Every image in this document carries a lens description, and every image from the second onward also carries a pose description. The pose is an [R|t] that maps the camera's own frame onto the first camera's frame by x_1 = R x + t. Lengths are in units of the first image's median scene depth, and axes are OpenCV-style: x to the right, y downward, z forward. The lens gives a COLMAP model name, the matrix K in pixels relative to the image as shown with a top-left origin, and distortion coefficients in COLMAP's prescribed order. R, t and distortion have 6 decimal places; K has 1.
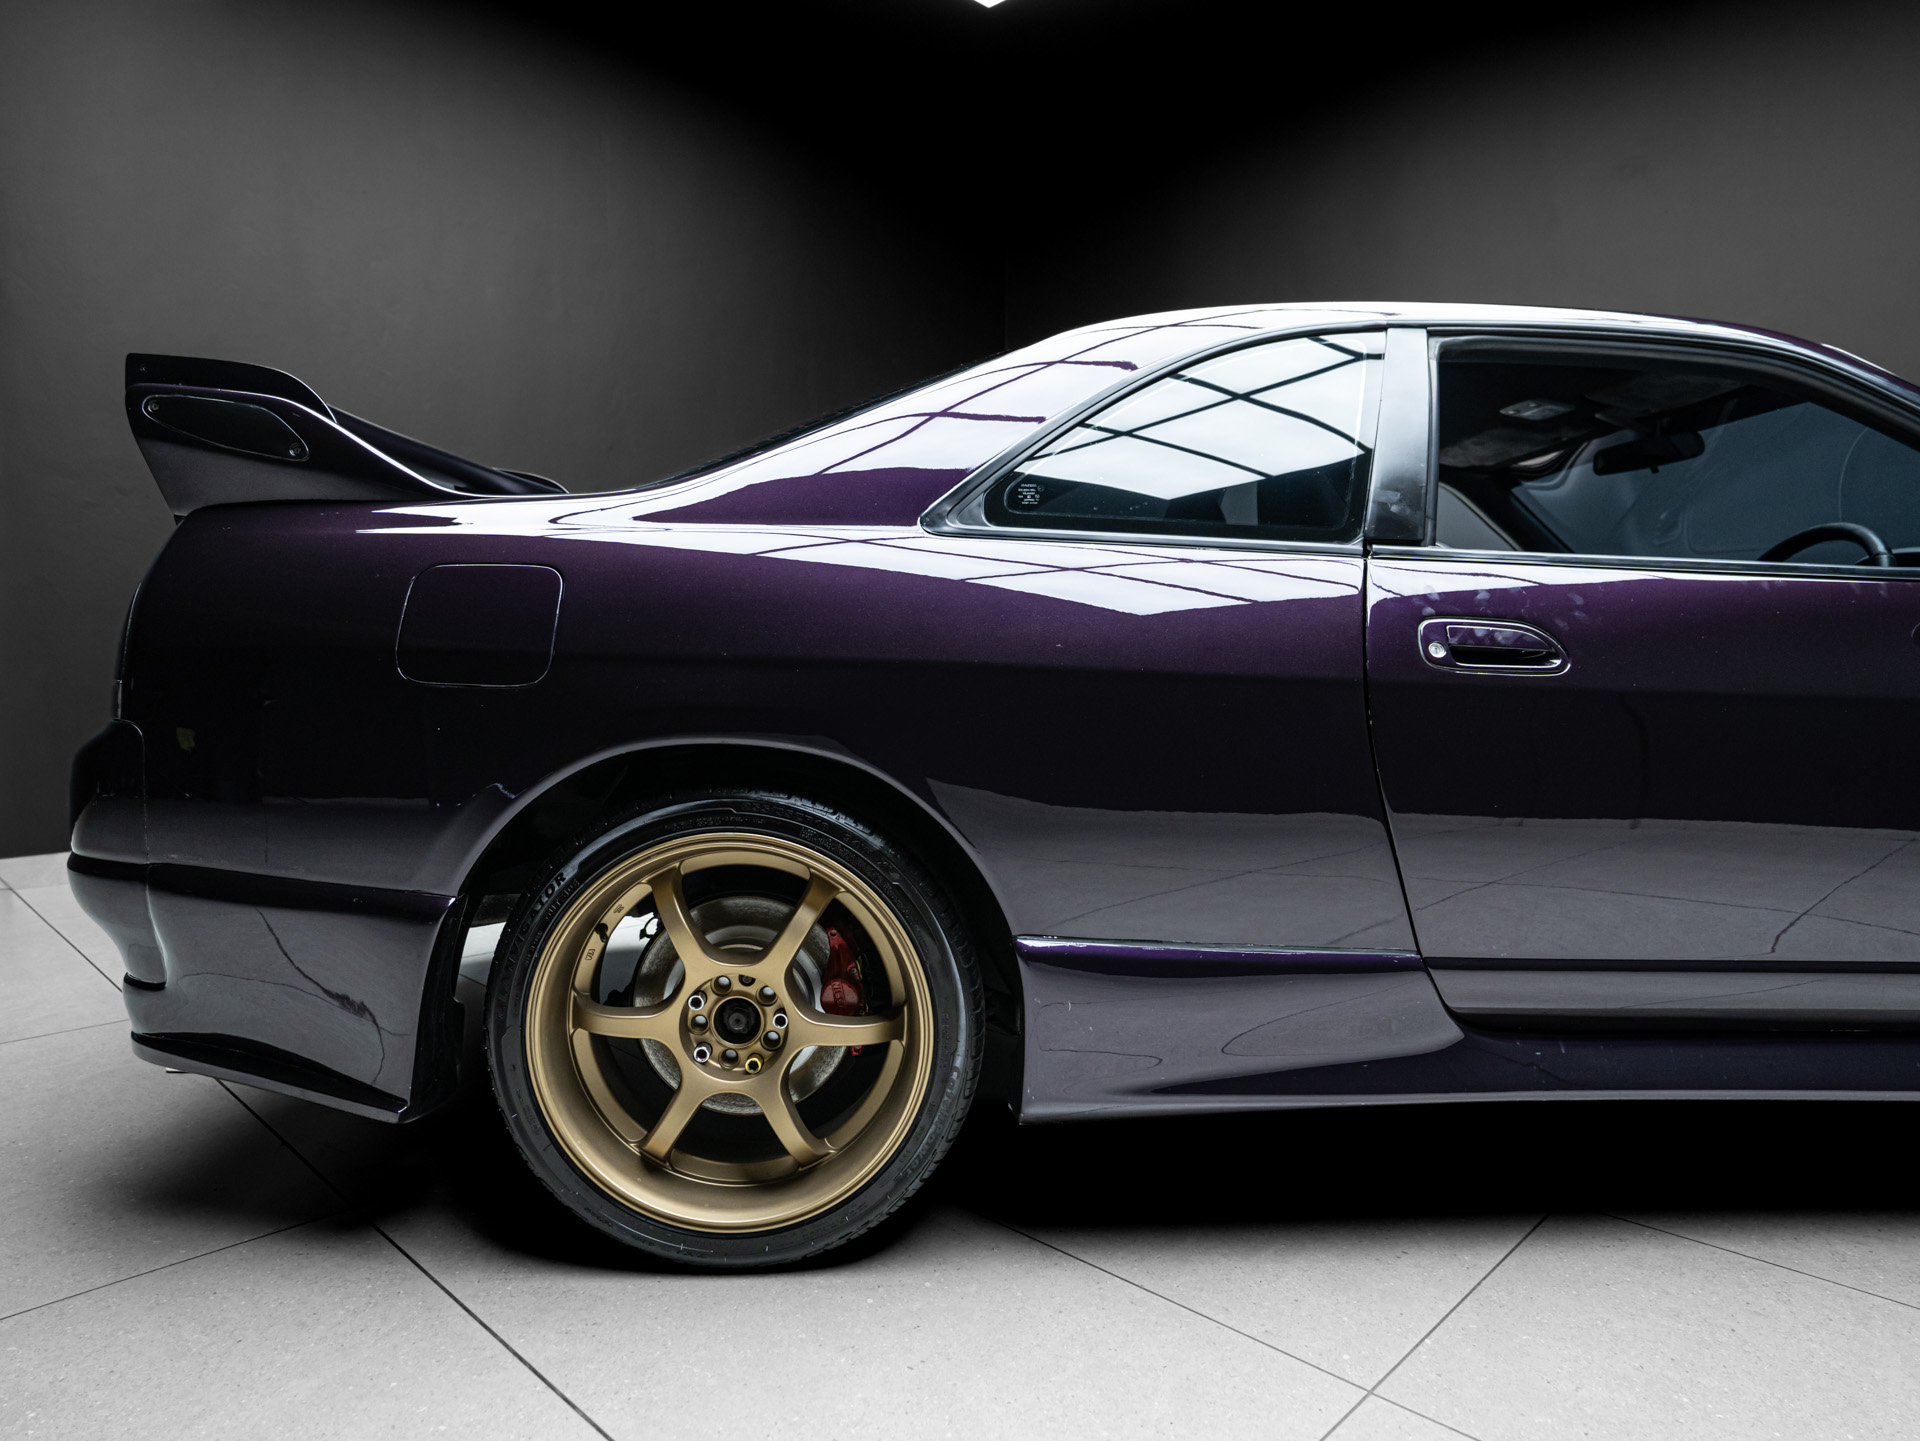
lens RADIAL K [[1133.9, 0, 961.0], [0, 1133.9, 710.4], [0, 0, 1]] dist [-0.044884, 0.024473]
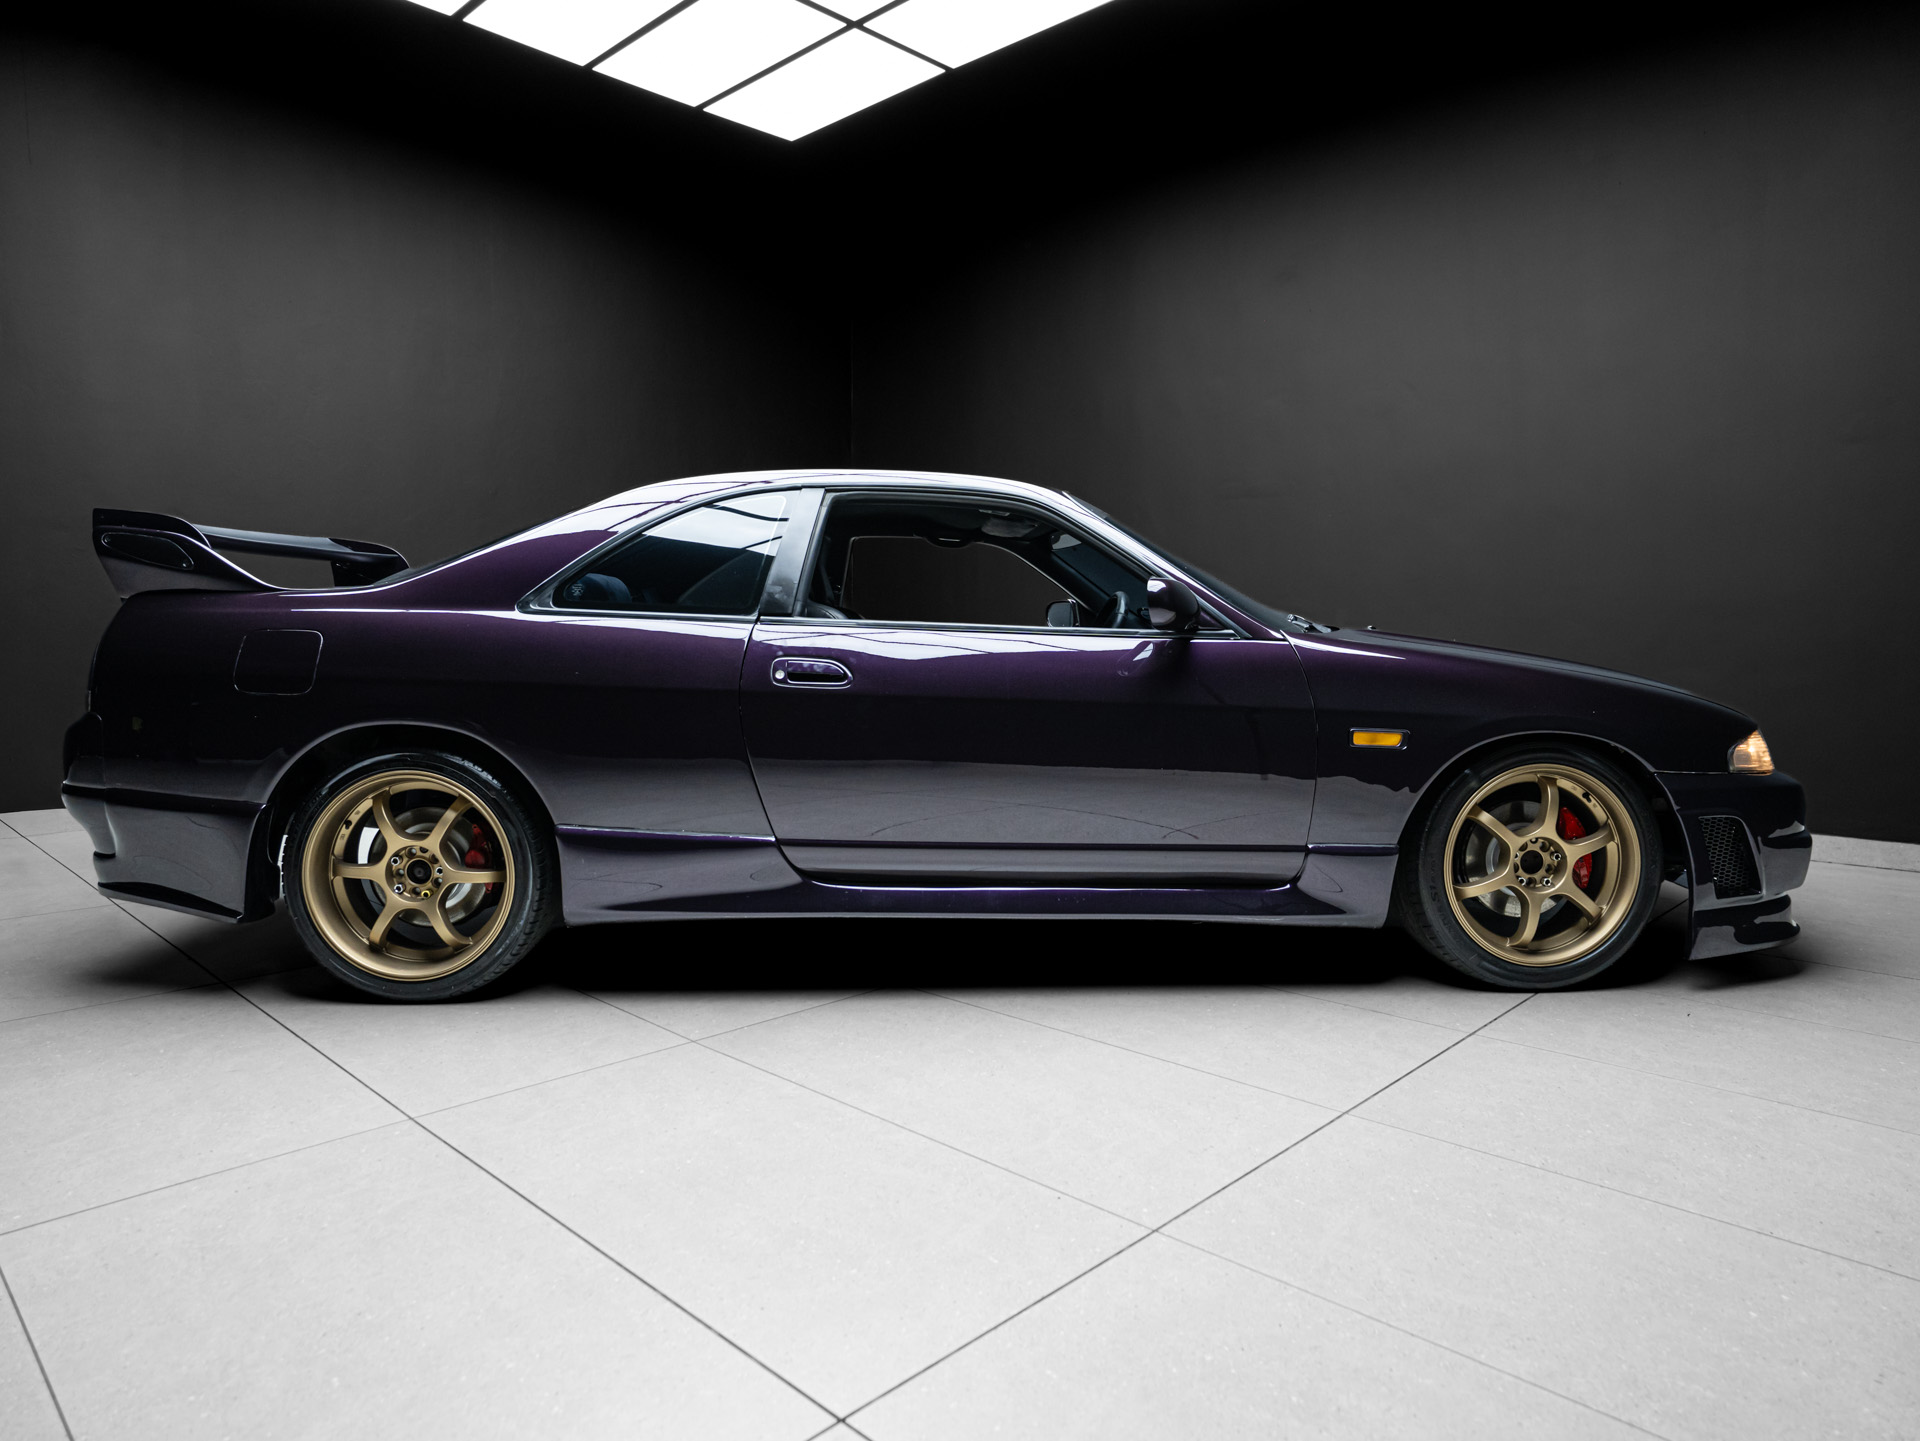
lens RADIAL K [[1133.9, 0, 962.5], [0, 1133.9, 710.9], [0, 0, 1]] dist [-0.044884, 0.024473]
pose [[0.999996, -0.001330, 0.002465, 0.700656], [0.001309, 0.999961, 0.008735, -0.008100], [-0.002476, -0.008732, 0.999959, -0.866449]]
